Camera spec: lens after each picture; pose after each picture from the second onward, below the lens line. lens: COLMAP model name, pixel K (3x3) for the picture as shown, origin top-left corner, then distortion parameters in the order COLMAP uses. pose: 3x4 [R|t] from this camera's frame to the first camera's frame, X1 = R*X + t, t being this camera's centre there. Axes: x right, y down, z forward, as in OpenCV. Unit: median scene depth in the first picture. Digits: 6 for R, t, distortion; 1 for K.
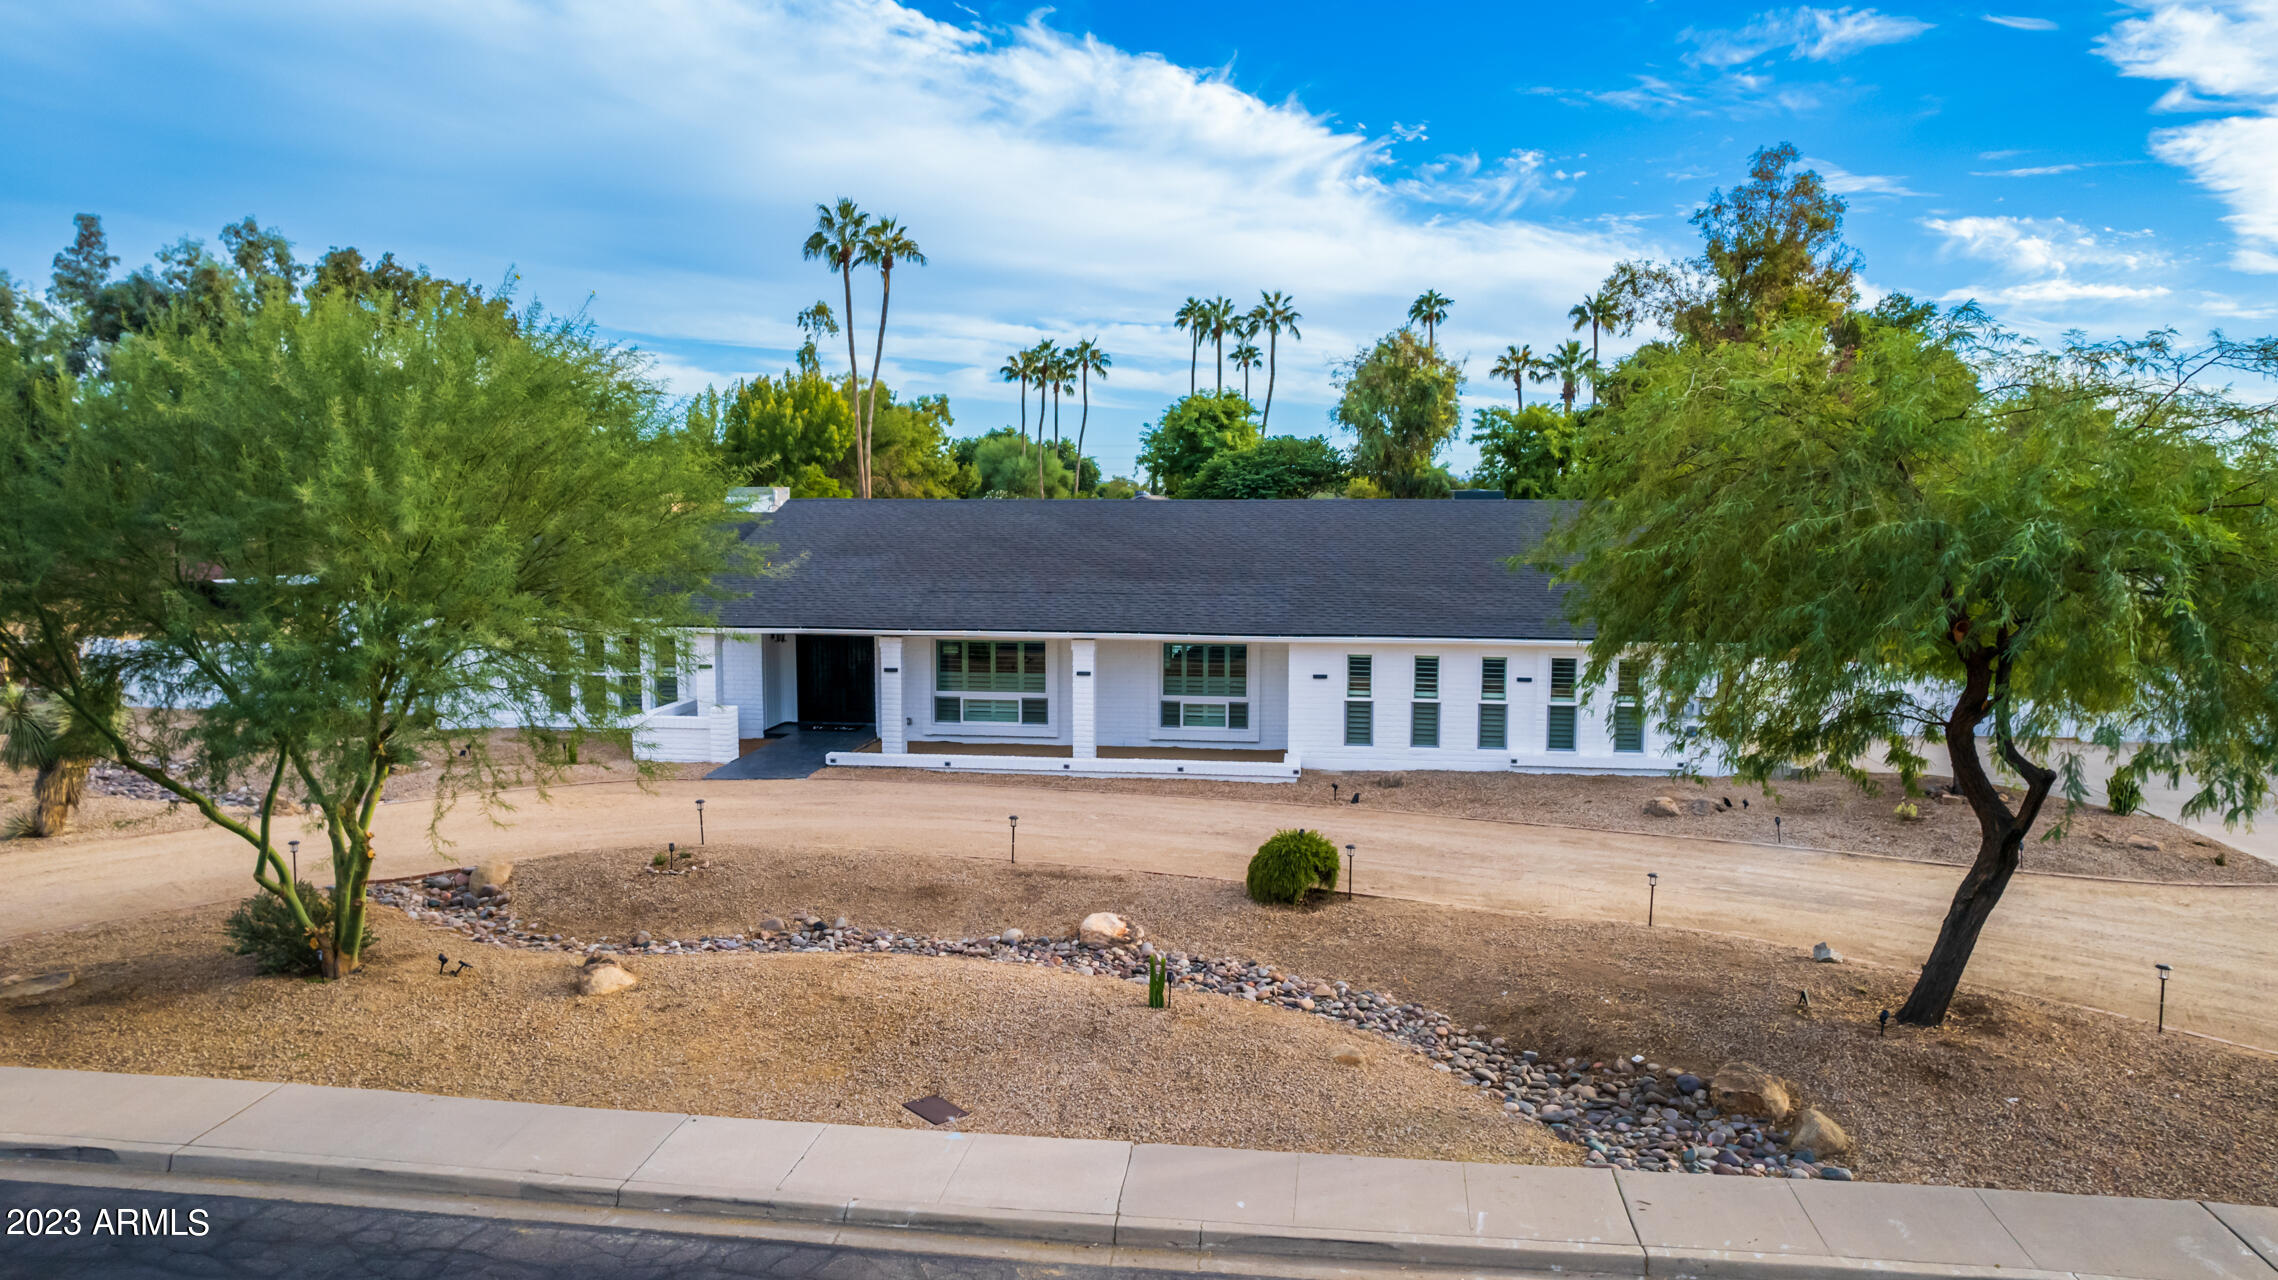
lens RADIAL K [[1535.7, 0, 1147.9], [0, 1535.7, 627.3], [0, 0, 1]] dist [-0.083978, 0.076252]
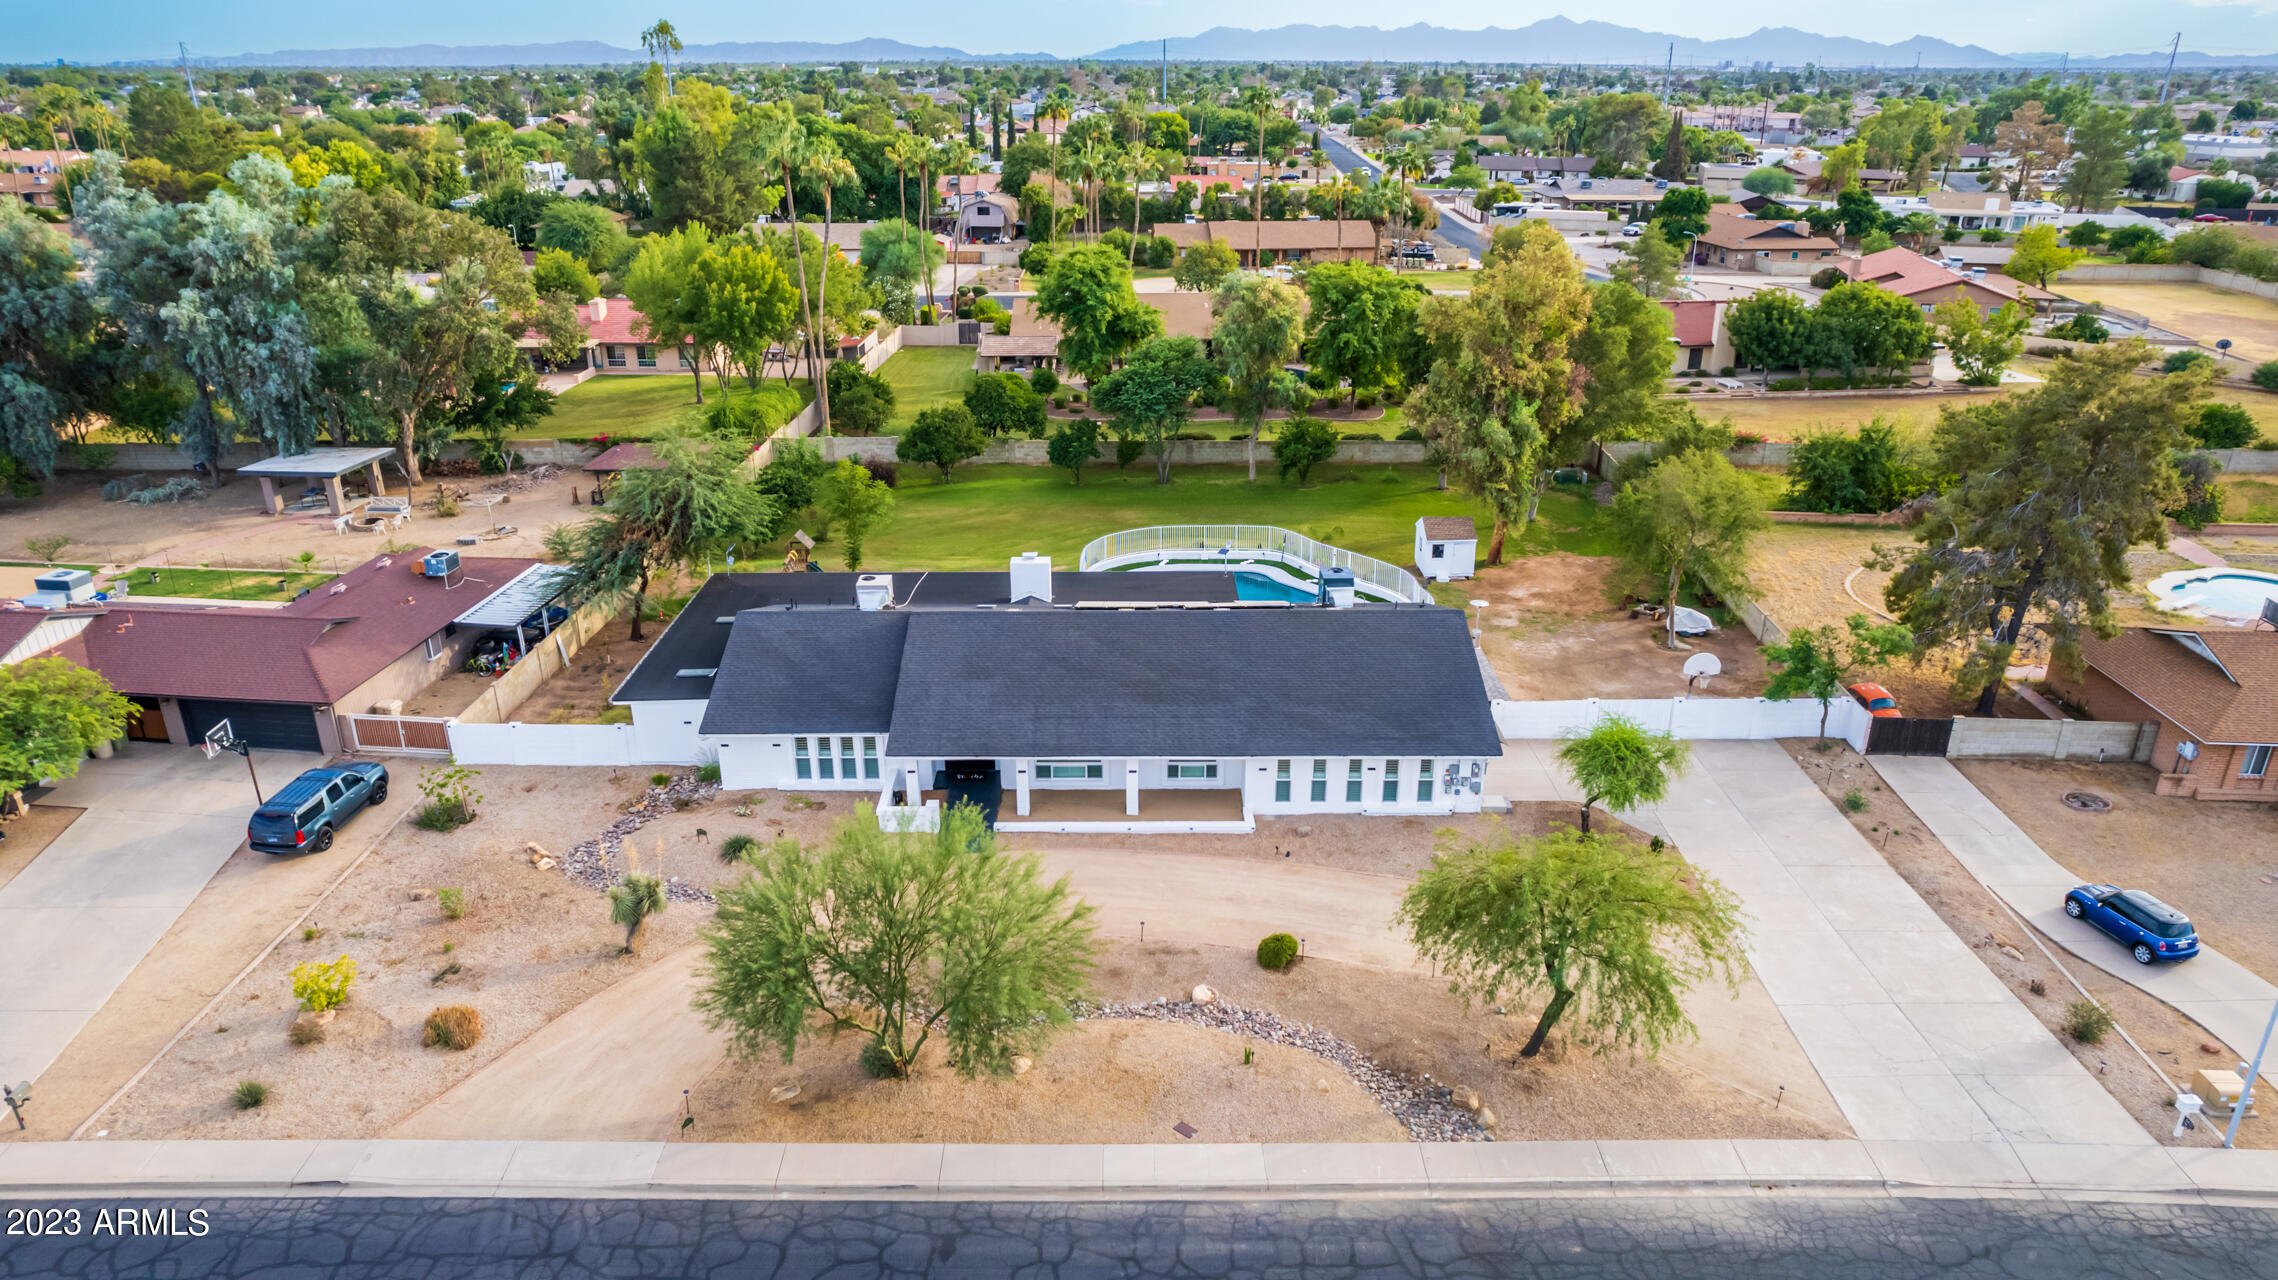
lens RADIAL K [[1535.7, 0, 1131.2], [0, 1535.7, 640.4], [0, 0, 1]] dist [-0.083978, 0.076252]
pose [[0.991178, -0.060706, 0.117814, -0.441884], [0.020637, 0.948782, 0.315257, -1.227873], [-0.130918, -0.310045, 0.941665, -1.166332]]
